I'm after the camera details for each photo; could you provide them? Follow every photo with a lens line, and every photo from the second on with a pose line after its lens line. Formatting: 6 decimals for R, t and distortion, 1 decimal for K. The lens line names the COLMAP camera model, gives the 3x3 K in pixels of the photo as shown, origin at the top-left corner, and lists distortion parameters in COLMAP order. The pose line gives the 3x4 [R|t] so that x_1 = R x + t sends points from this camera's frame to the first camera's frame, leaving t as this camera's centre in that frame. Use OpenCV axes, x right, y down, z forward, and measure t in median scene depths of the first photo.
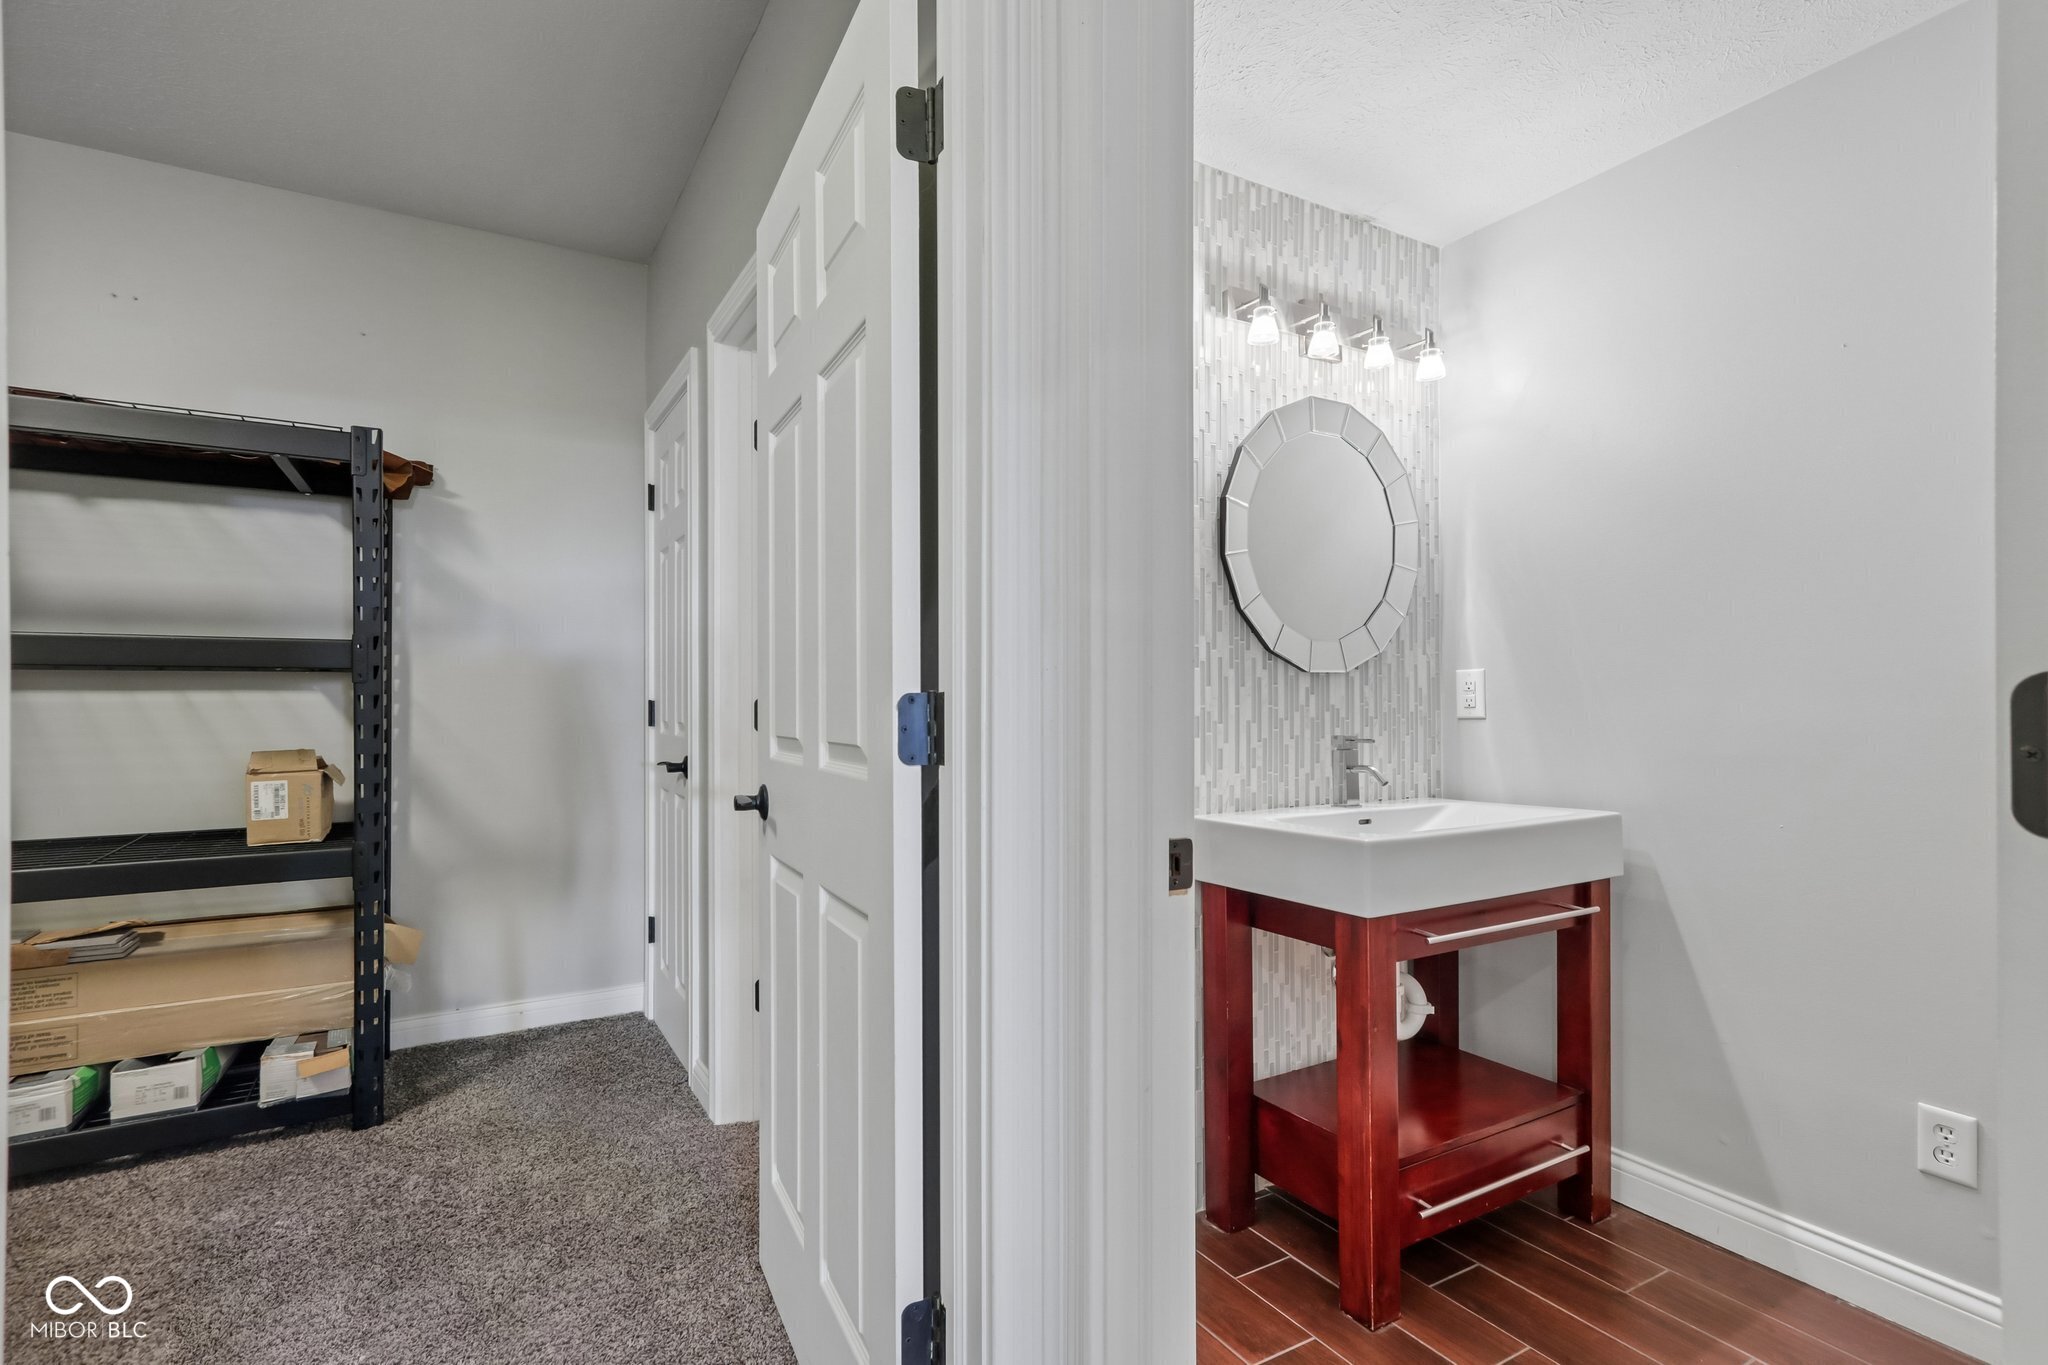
lens RADIAL K [[979.2, 0, 1017.5], [0, 979.2, 698.2], [0, 0, 1]] dist [0.005033, -0.000085]
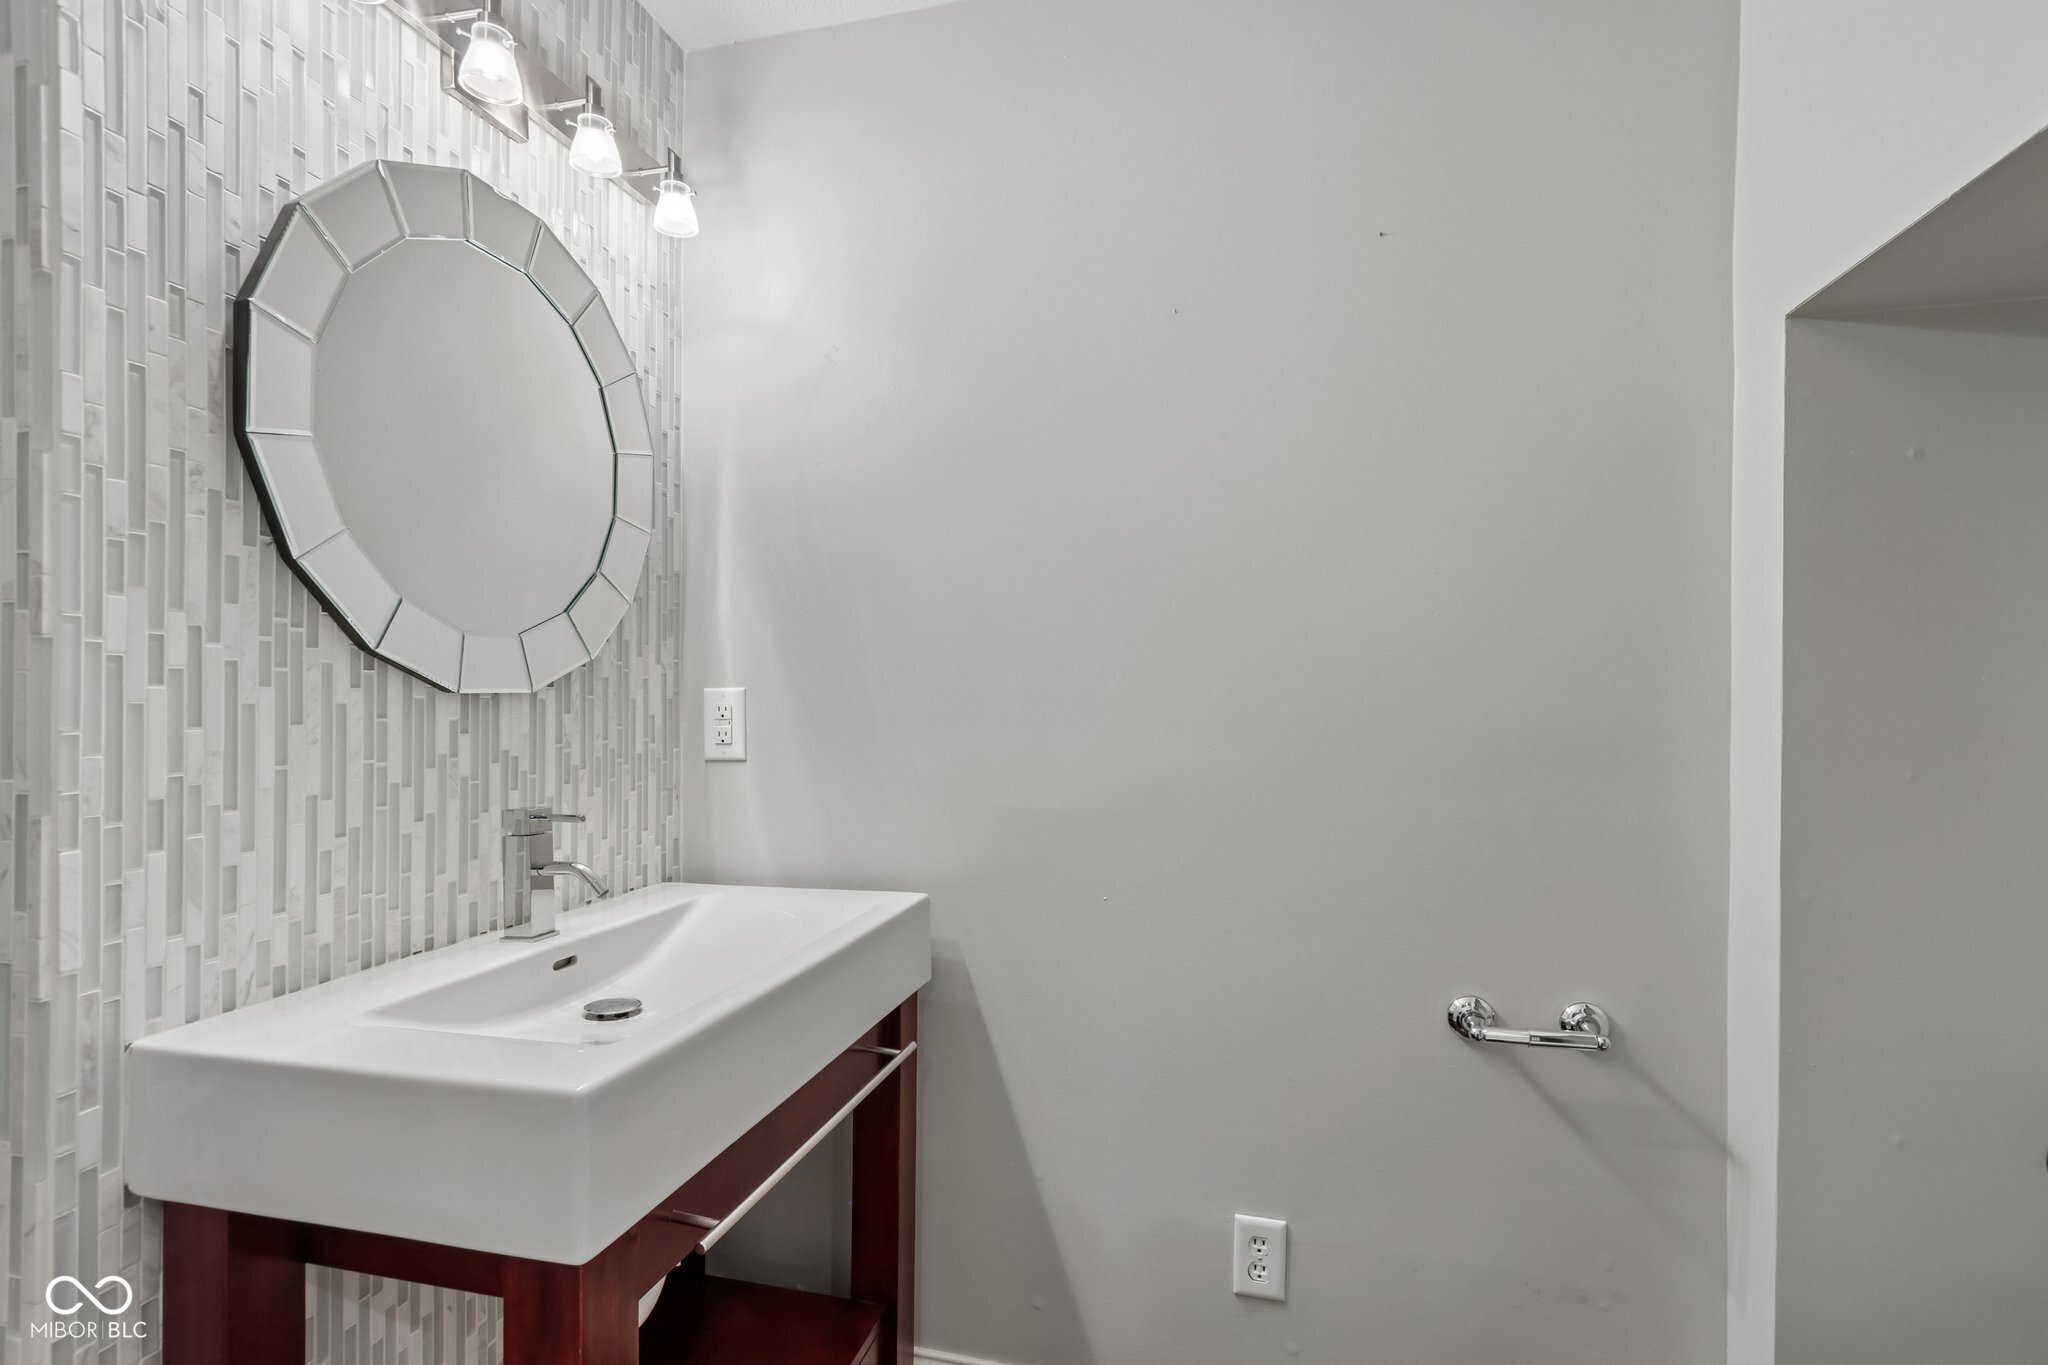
lens RADIAL K [[979.2, 0, 1017.5], [0, 979.2, 698.2], [0, 0, 1]] dist [0.005033, -0.000085]
pose [[0.705704, 0.006164, 0.708480, 0.135020], [-0.010565, 0.999943, 0.001824, -0.027843], [-0.708428, -0.008772, 0.705729, 0.409393]]
